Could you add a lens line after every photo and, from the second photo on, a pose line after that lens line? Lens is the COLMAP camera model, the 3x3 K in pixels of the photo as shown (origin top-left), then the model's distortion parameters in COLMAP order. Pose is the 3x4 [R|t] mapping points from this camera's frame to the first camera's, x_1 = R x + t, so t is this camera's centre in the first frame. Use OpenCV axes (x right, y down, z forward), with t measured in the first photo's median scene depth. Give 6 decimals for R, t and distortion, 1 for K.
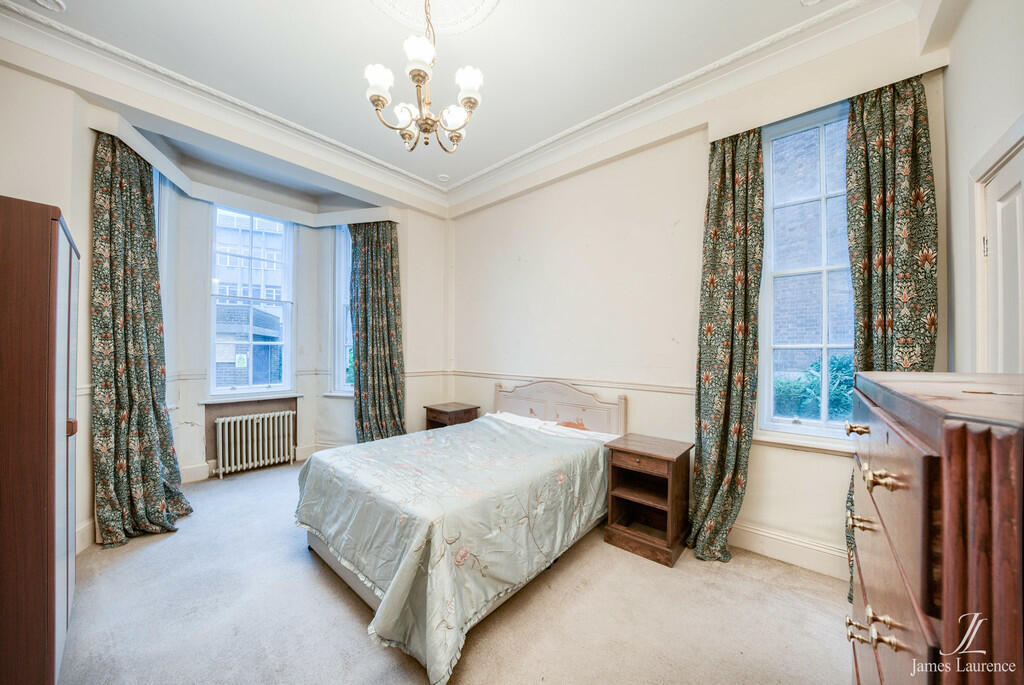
lens RADIAL K [[346.8, 0, 512.0], [0, 346.8, 342.5], [0, 0, 1]] dist [0.000722, -0.000024]
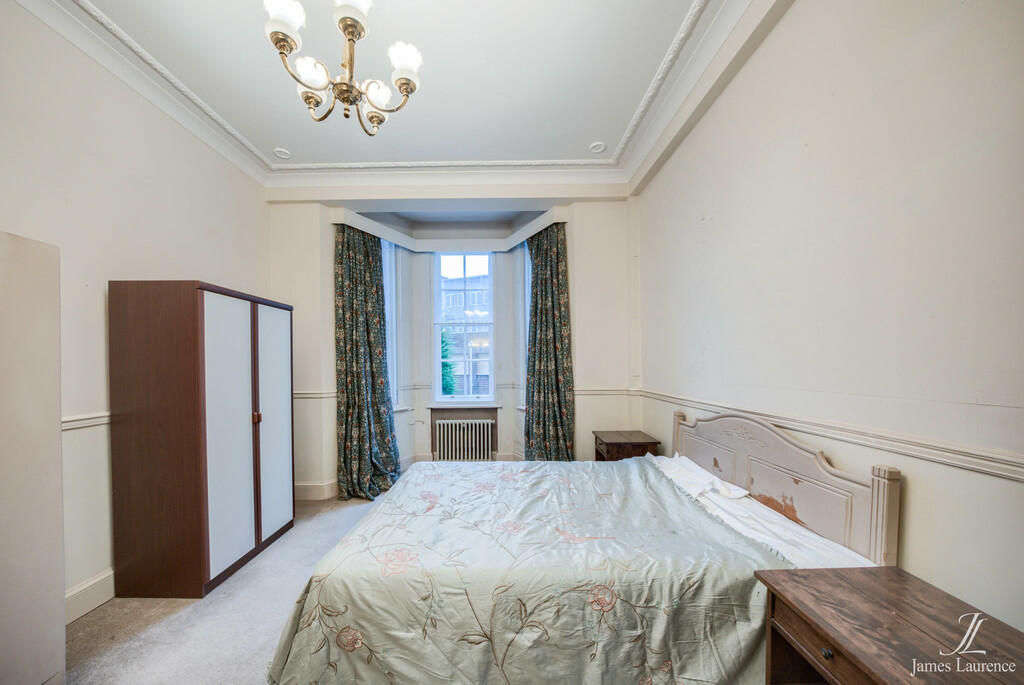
lens RADIAL K [[352.1, 0, 509.6], [0, 352.1, 361.0], [0, 0, 1]] dist [0.008180, -0.000070]
pose [[0.665690, -0.019548, -0.745972, 0.282799], [0.031061, 0.999516, 0.001526, 0.007586], [0.745582, -0.024186, 0.665975, 0.323677]]
